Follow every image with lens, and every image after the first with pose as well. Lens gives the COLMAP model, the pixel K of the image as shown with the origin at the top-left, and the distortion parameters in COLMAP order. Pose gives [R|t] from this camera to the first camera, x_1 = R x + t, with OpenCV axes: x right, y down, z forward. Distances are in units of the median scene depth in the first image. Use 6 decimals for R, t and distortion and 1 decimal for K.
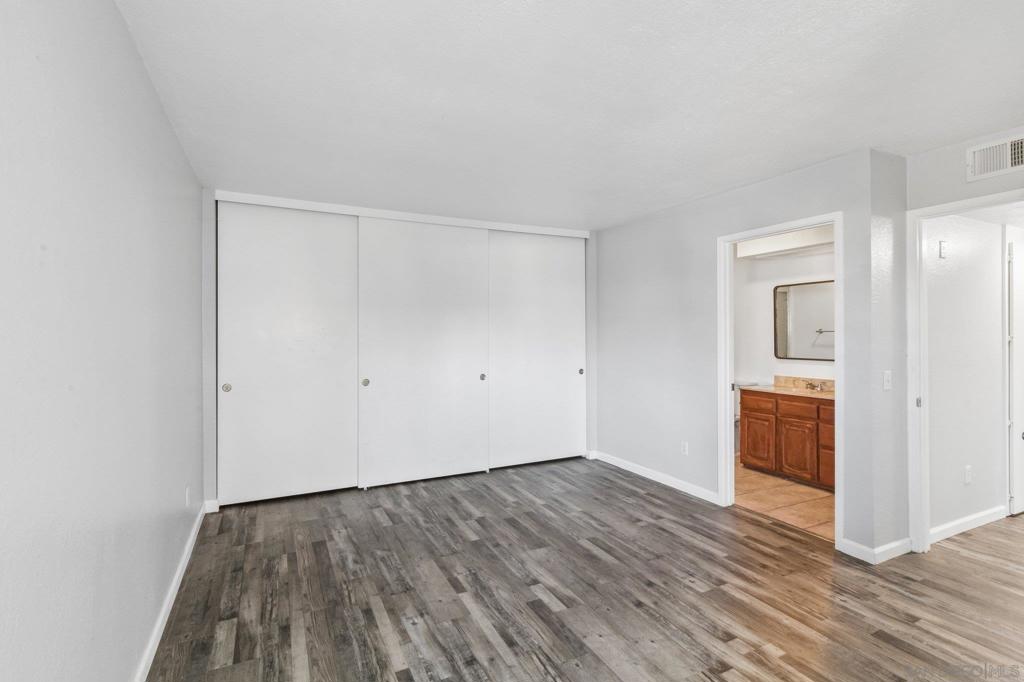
lens RADIAL K [[482.1, 0, 486.1], [0, 482.1, 344.9], [0, 0, 1]] dist [0.005806, -0.001674]
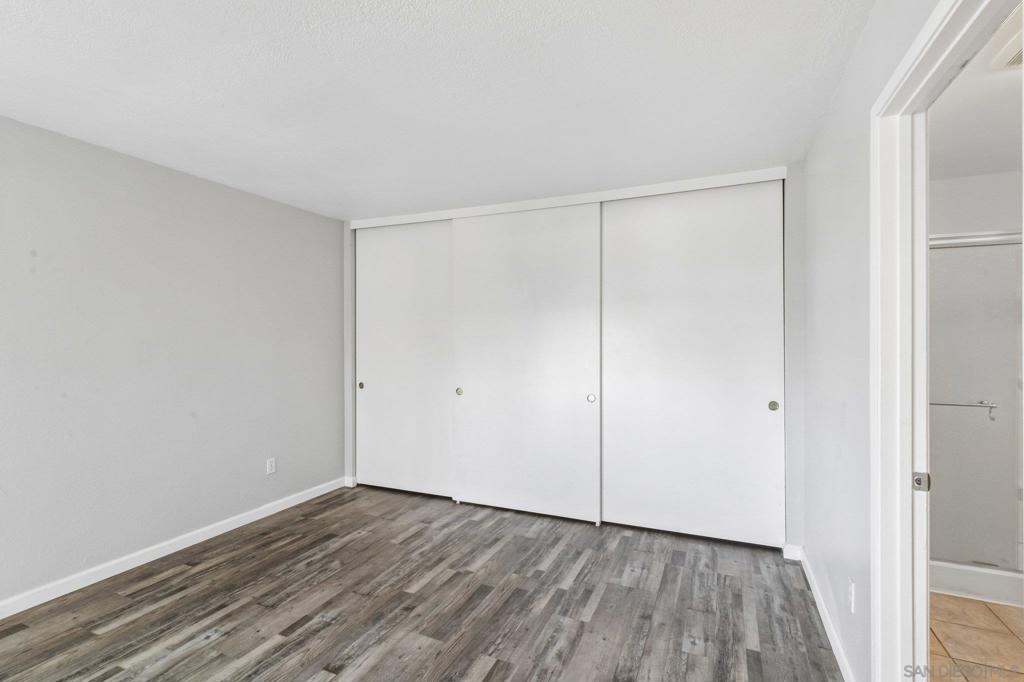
lens RADIAL K [[482.1, 0, 503.4], [0, 482.1, 338.4], [0, 0, 1]] dist [0.005806, -0.001674]
pose [[0.649139, -0.001739, -0.760668, 0.653878], [-0.021825, 0.999543, -0.020910, -0.008586], [0.760357, 0.030175, 0.648804, 0.541801]]
